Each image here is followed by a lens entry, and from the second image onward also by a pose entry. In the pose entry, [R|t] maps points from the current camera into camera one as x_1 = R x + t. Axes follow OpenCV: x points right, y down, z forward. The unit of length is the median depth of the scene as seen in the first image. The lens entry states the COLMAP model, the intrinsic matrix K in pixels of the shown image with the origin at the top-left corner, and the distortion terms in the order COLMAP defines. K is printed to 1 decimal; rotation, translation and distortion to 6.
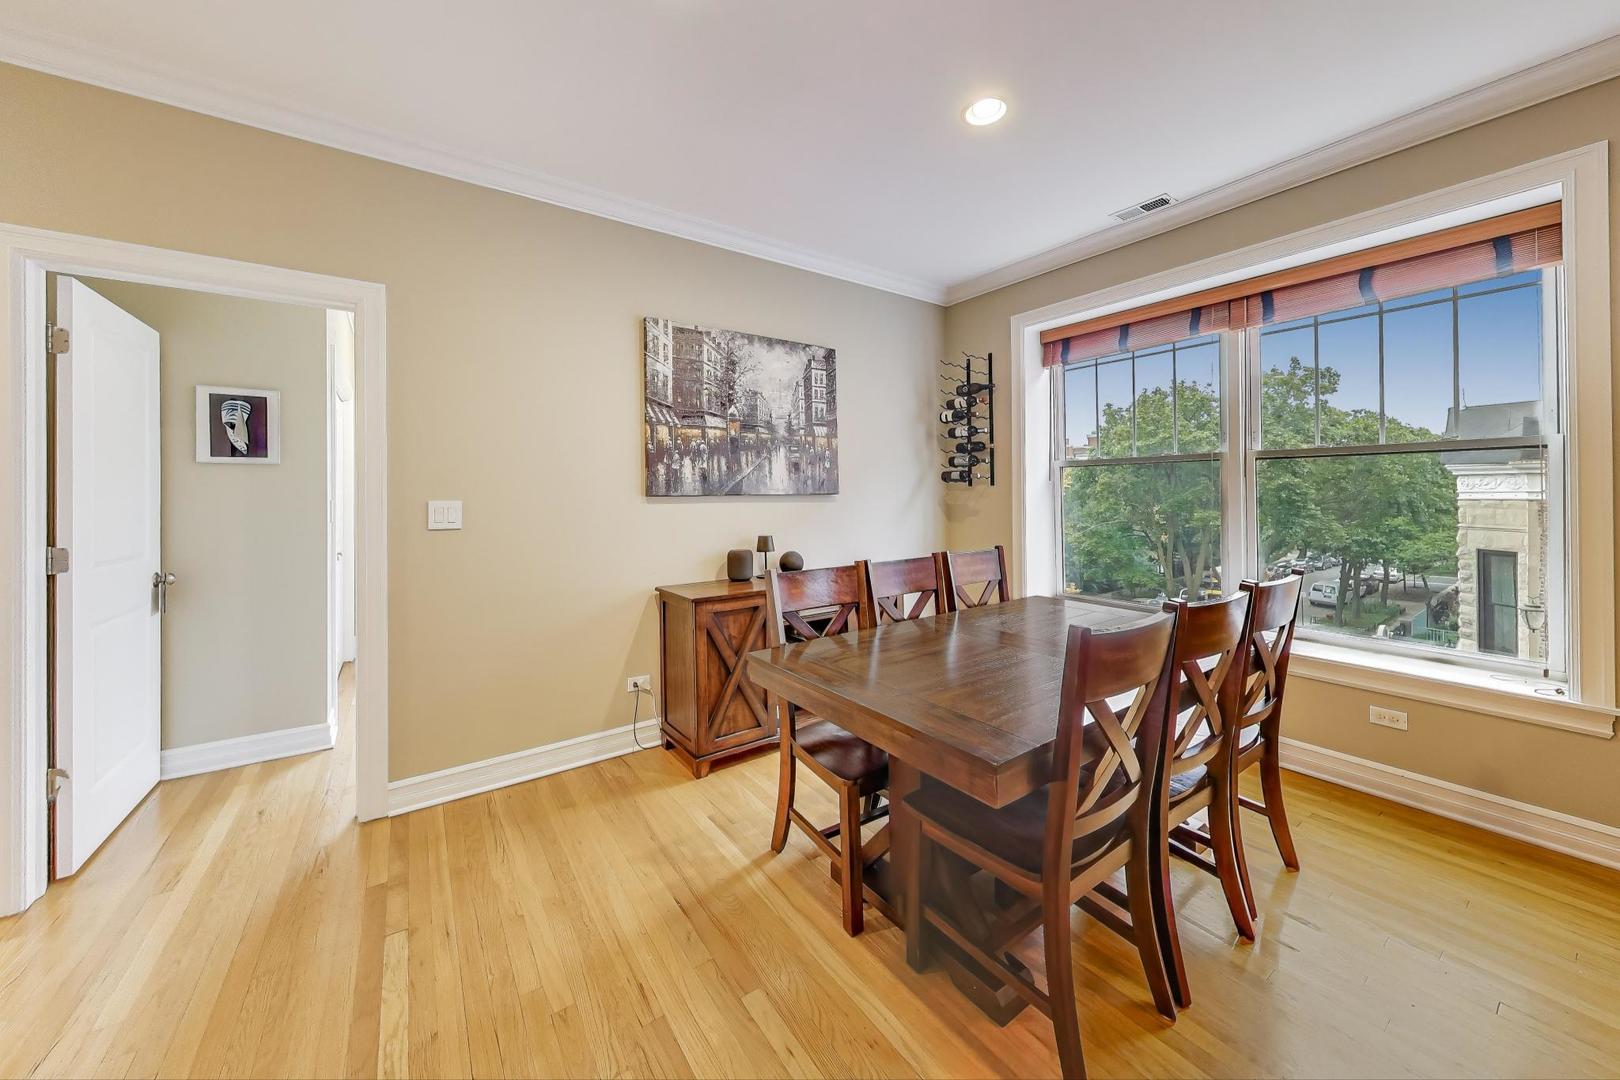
lens RADIAL K [[573.3, 0, 820.4], [0, 573.3, 492.2], [0, 0, 1]] dist [-0.001763, -0.000207]
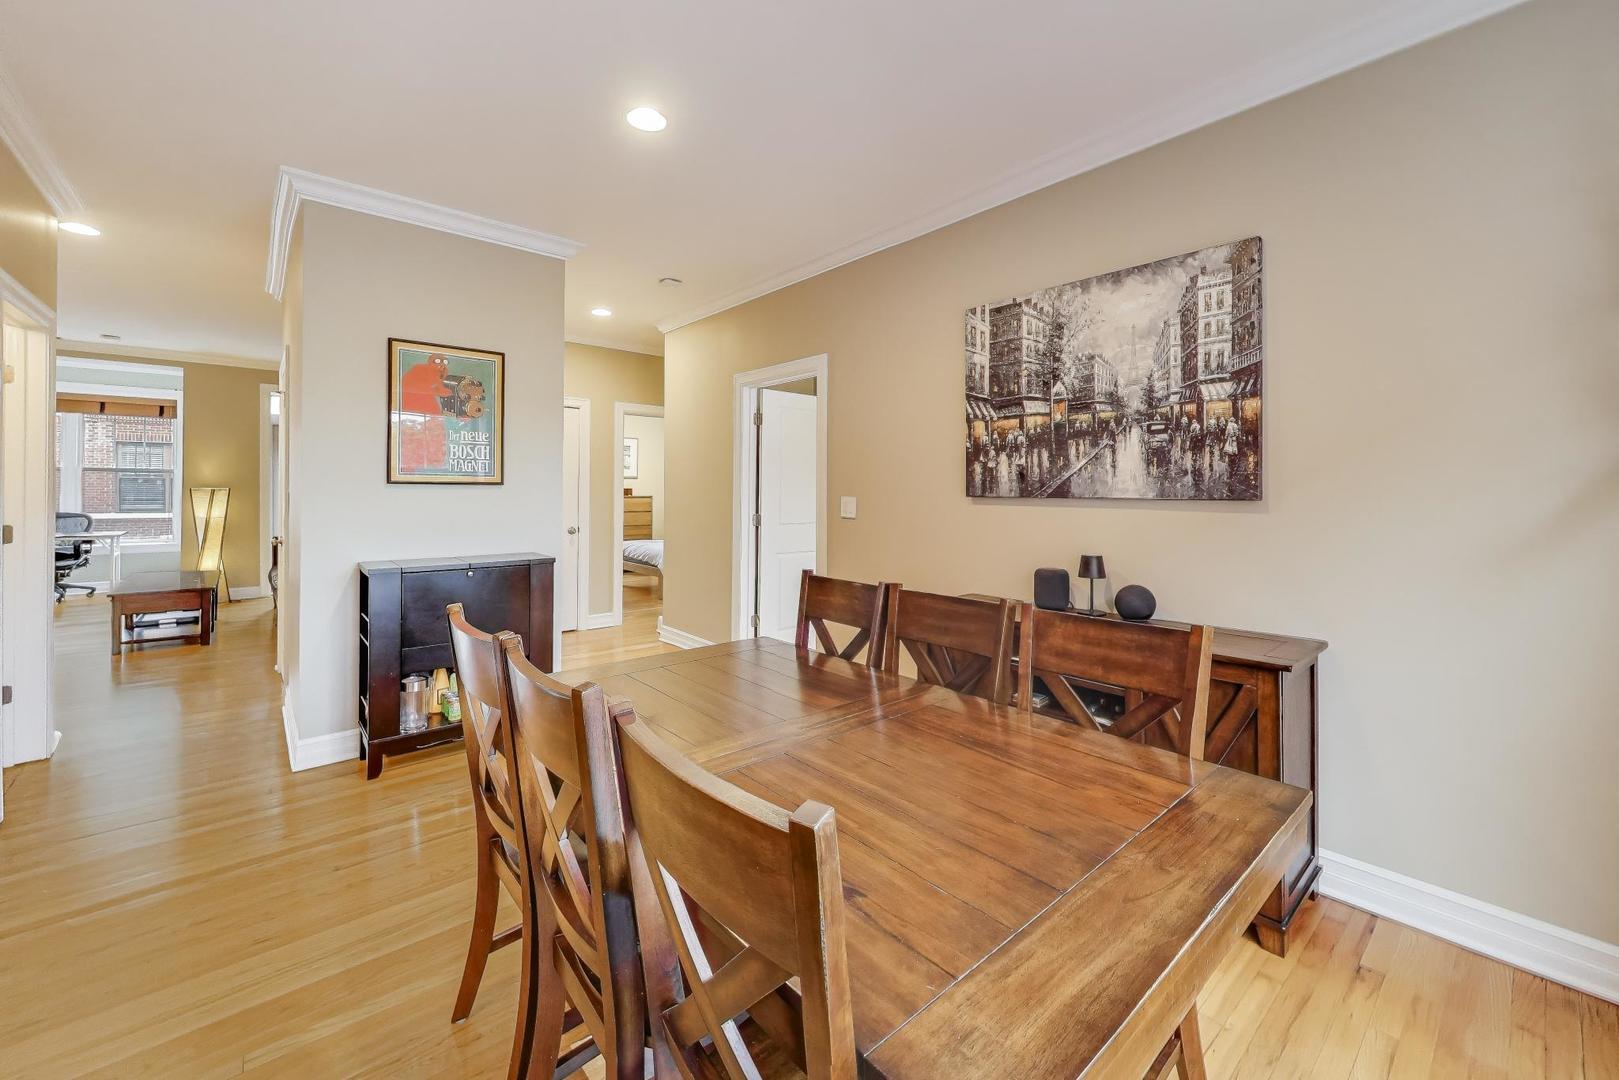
lens RADIAL K [[646.2, 0, 813.5], [0, 646.2, 493.8], [0, 0, 1]] dist [-0.000215, 0.001368]
pose [[0.090338, 0.011683, -0.995843, 0.715175], [-0.005994, 0.999919, 0.011187, -0.008227], [0.995893, 0.004958, 0.090401, 0.616473]]
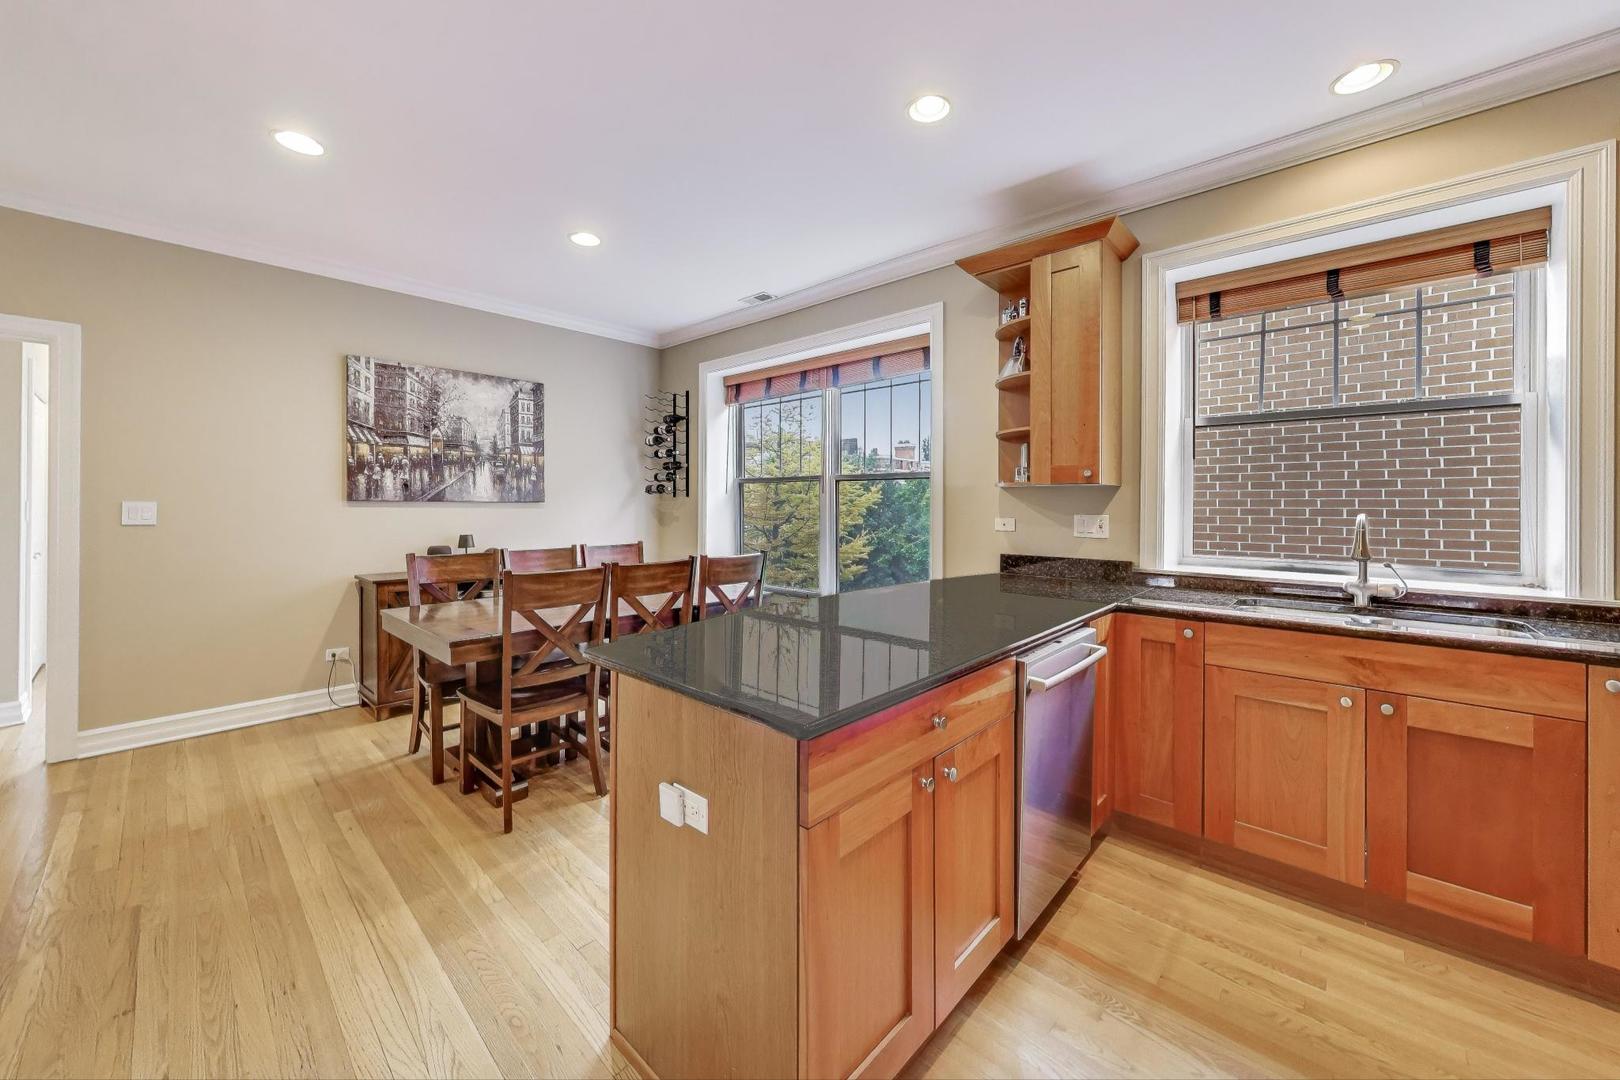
lens RADIAL K [[599.1, 0, 812.0], [0, 599.1, 503.3], [0, 0, 1]] dist [-0.001725, 0.000355]
pose [[0.979204, 0.013442, 0.202431, 0.391492], [-0.013316, 0.999909, -0.001985, 0.001314], [-0.202439, -0.000752, 0.979295, -0.431462]]
